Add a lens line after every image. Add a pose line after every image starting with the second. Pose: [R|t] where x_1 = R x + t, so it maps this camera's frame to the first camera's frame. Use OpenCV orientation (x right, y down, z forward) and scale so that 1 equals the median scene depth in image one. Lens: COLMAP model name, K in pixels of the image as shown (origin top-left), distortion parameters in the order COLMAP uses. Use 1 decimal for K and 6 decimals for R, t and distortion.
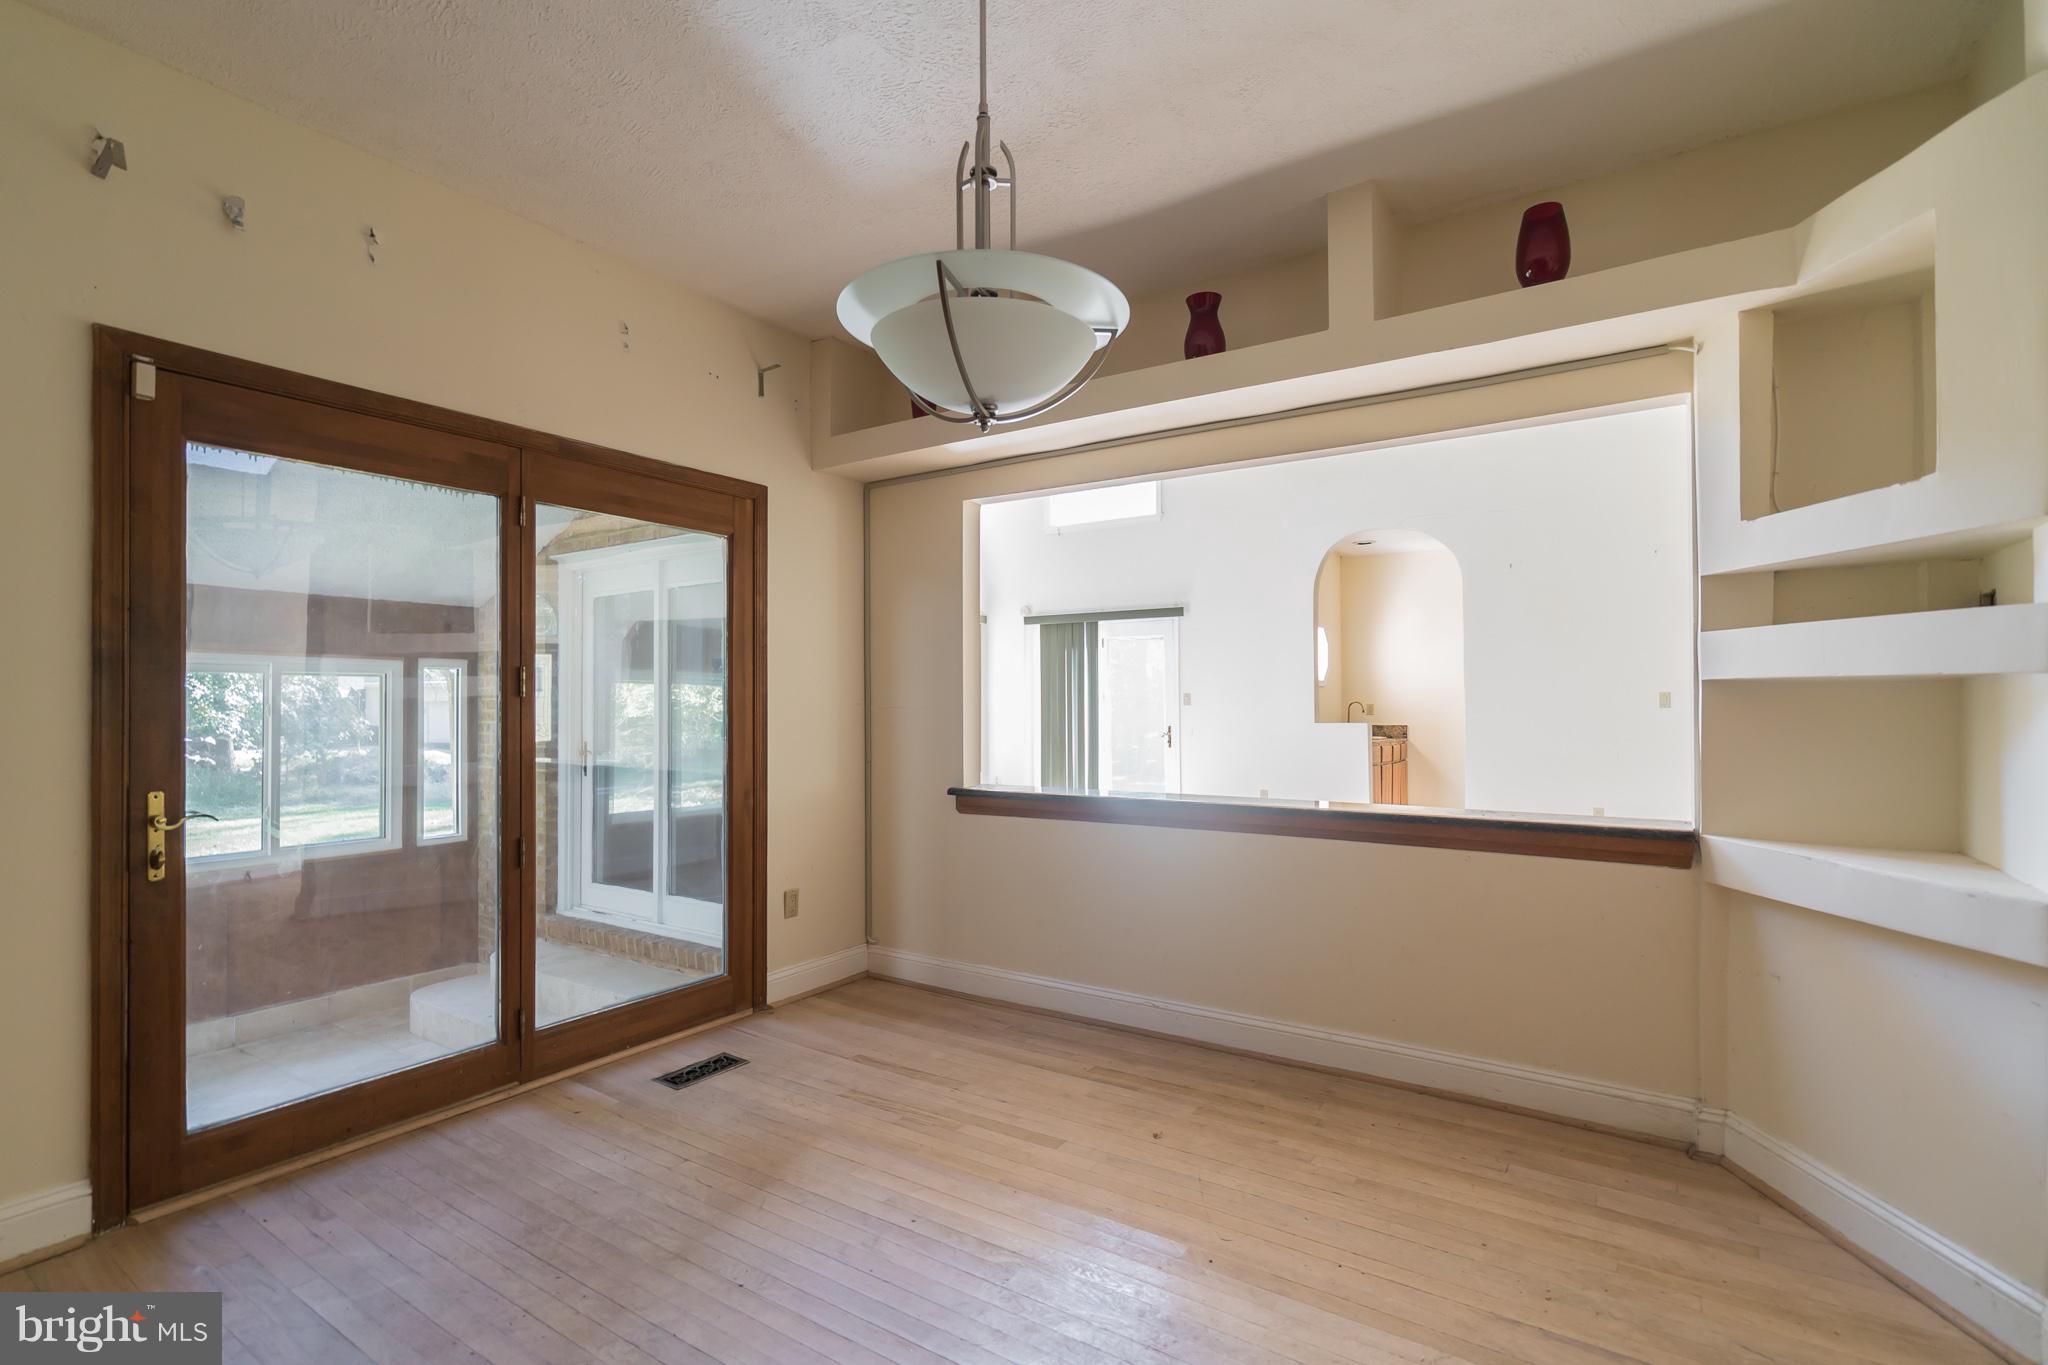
lens RADIAL K [[942.9, 0, 1012.9], [0, 942.9, 693.0], [0, 0, 1]] dist [-0.002808, -0.000594]
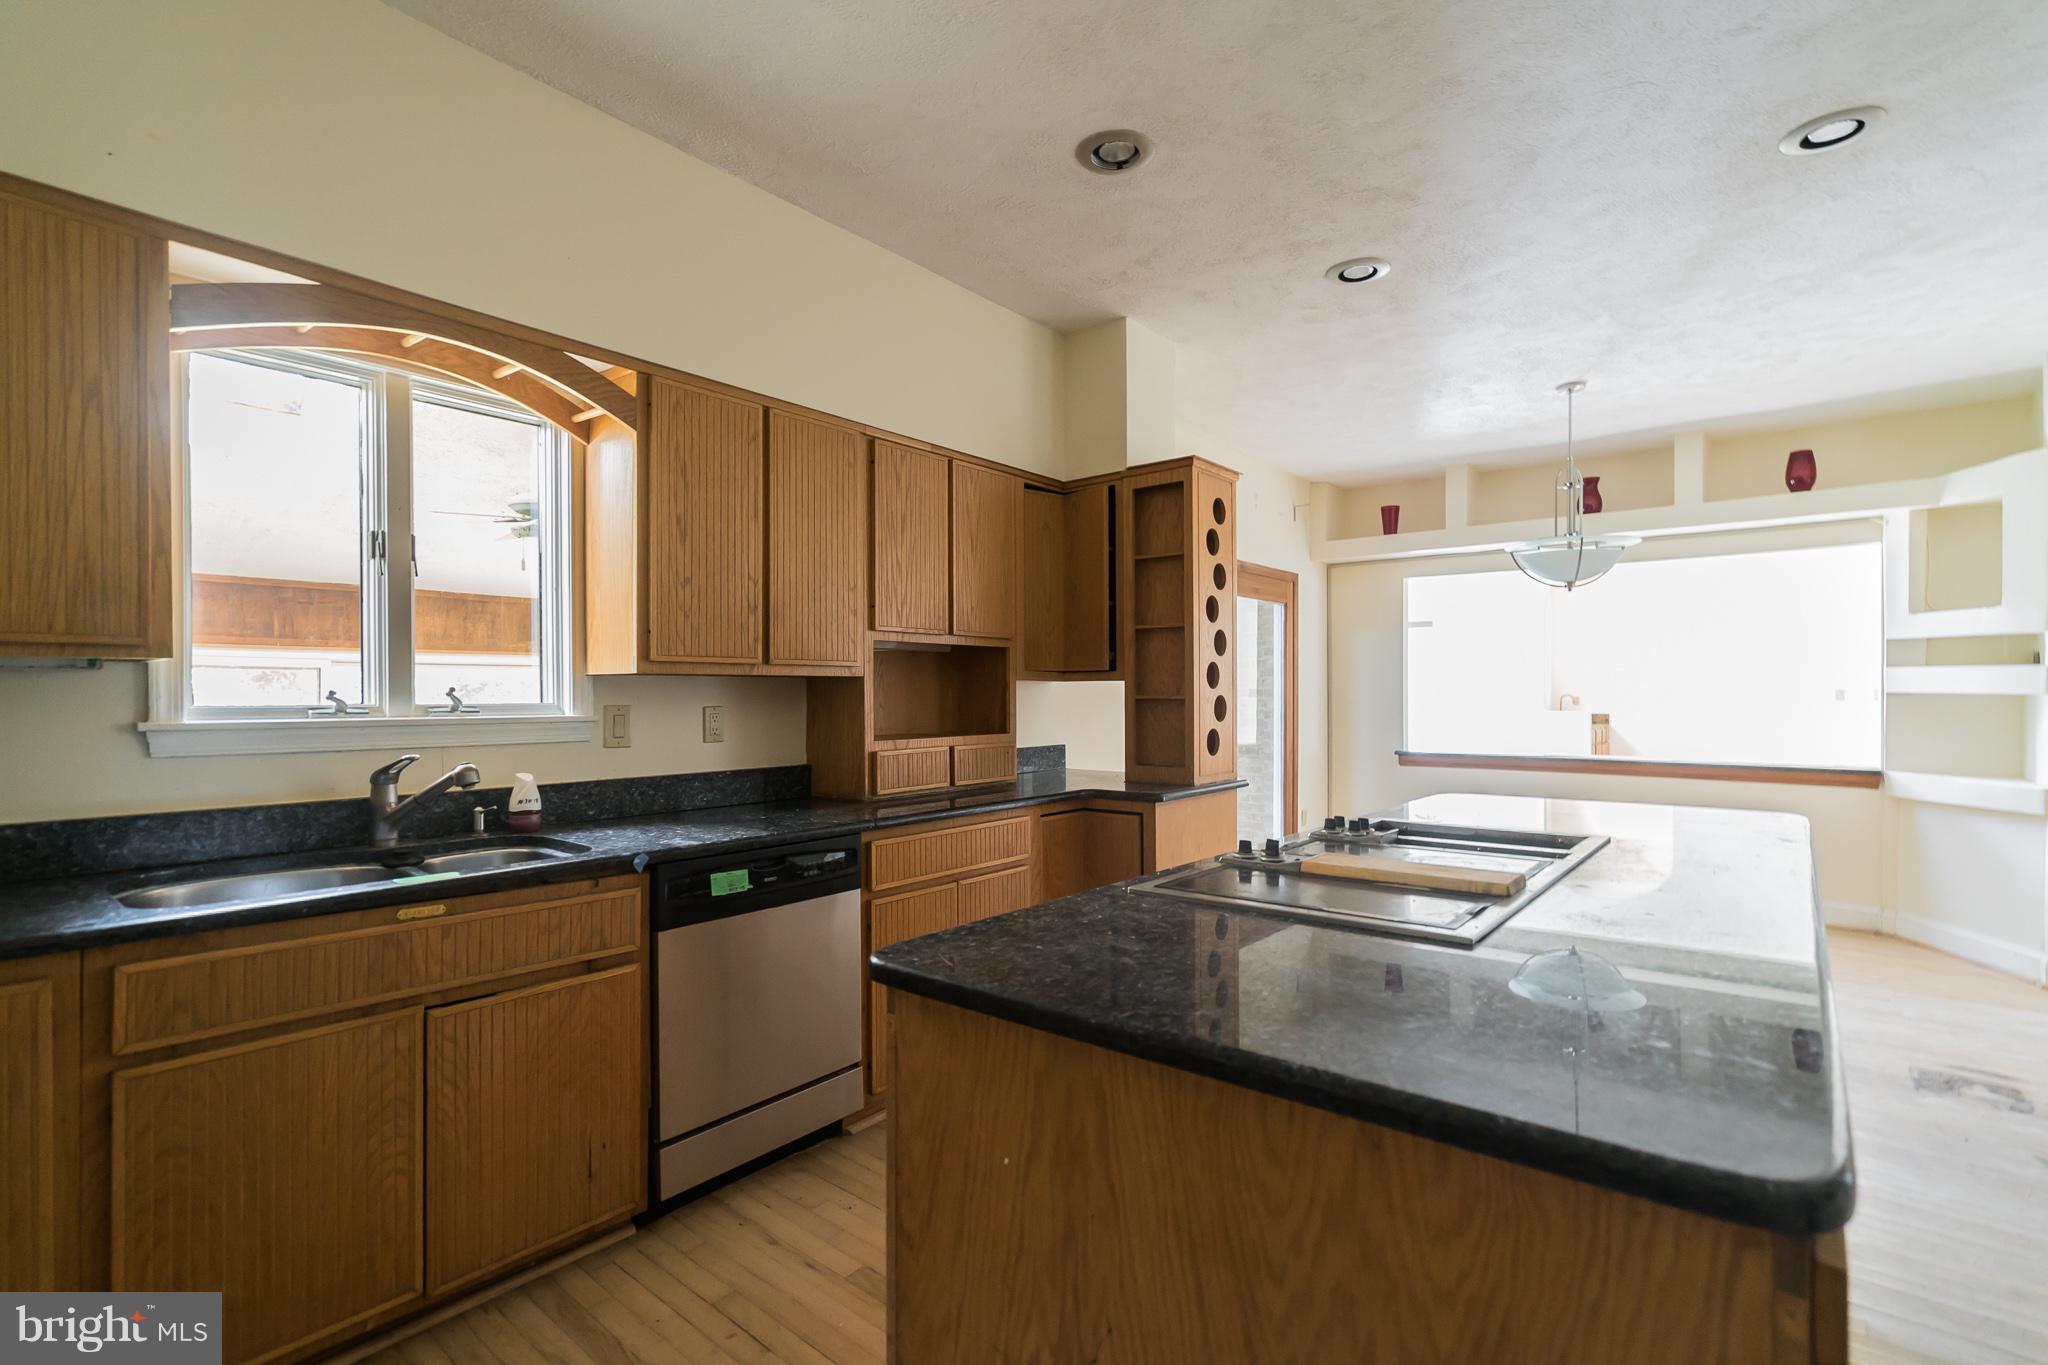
lens RADIAL K [[942.9, 0, 1034.7], [0, 942.9, 684.6], [0, 0, 1]] dist [-0.002808, -0.000594]
pose [[0.995185, 0.004273, -0.097918, -0.809772], [-0.003357, 0.999949, 0.009512, -0.043131], [0.097954, -0.009137, 0.995149, -1.080109]]
